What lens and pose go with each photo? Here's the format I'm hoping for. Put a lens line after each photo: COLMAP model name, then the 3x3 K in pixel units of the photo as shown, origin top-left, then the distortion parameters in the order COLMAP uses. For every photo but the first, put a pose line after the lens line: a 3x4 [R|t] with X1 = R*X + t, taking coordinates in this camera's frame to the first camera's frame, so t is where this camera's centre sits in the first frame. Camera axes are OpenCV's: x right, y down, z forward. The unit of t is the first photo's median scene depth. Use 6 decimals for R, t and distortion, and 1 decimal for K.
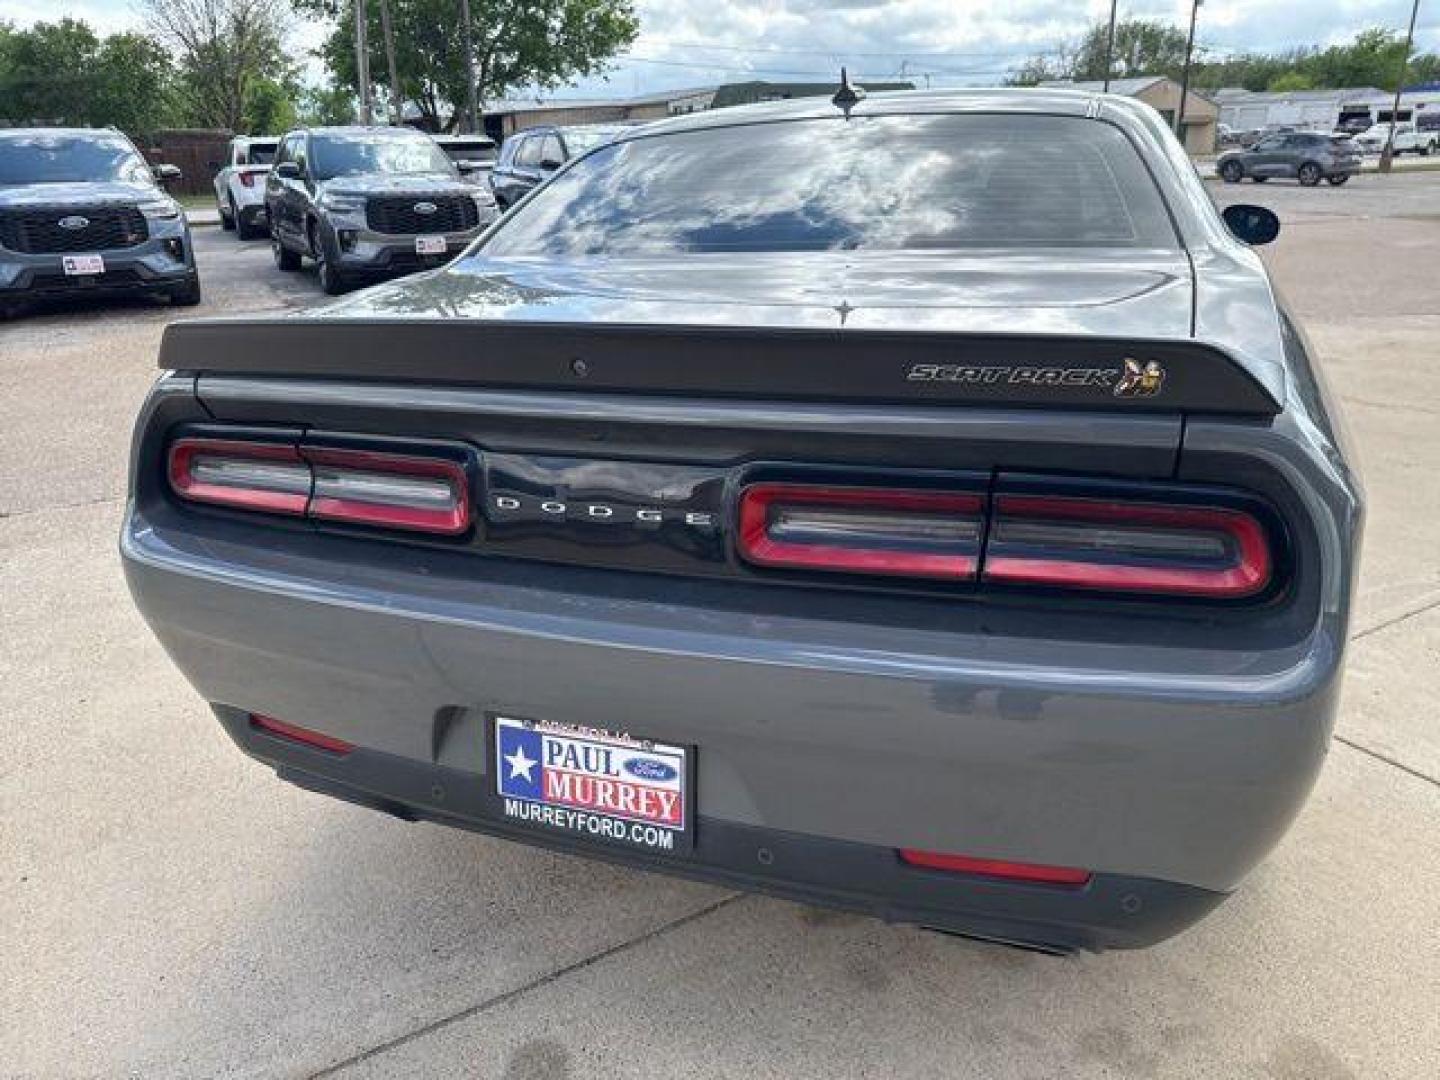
lens RADIAL K [[1043.0, 0, 715.1], [0, 1043.0, 544.7], [0, 0, 1]] dist [0.028628, -0.041873]
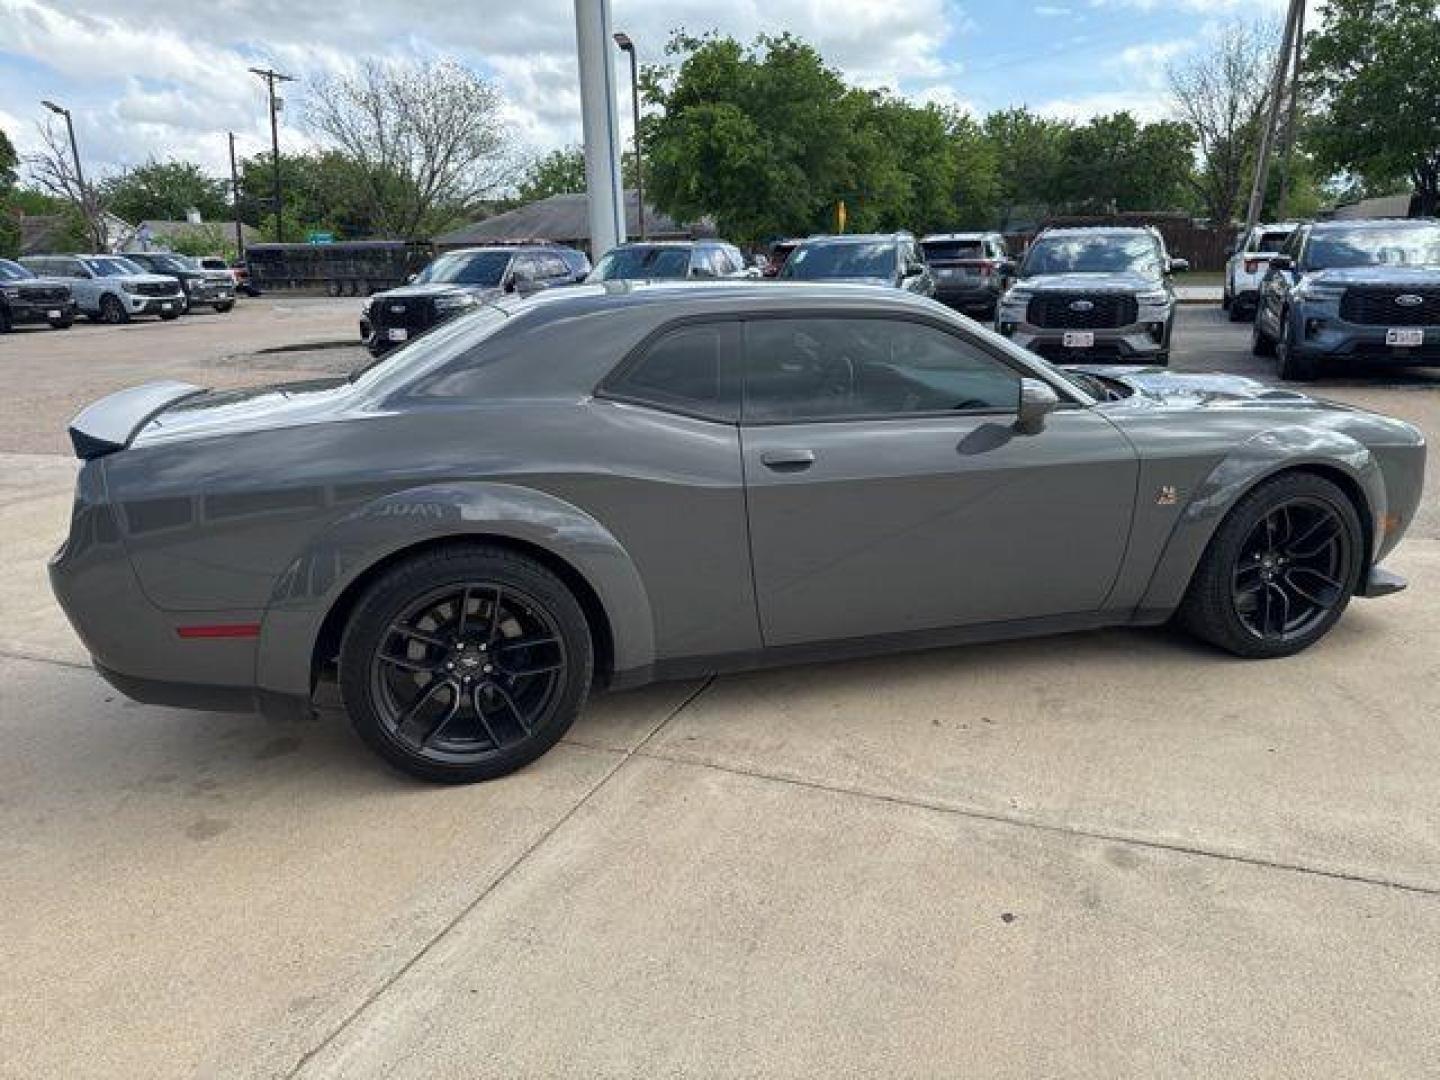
lens RADIAL K [[1009.4, 0, 704.2], [0, 1009.4, 557.9], [0, 0, 1]] dist [0.047421, -0.059291]
pose [[0.613293, 0.236057, -0.753756, 2.395131], [-0.267245, 0.960029, 0.083213, -0.366717], [0.743271, 0.150404, 0.651864, 0.391804]]
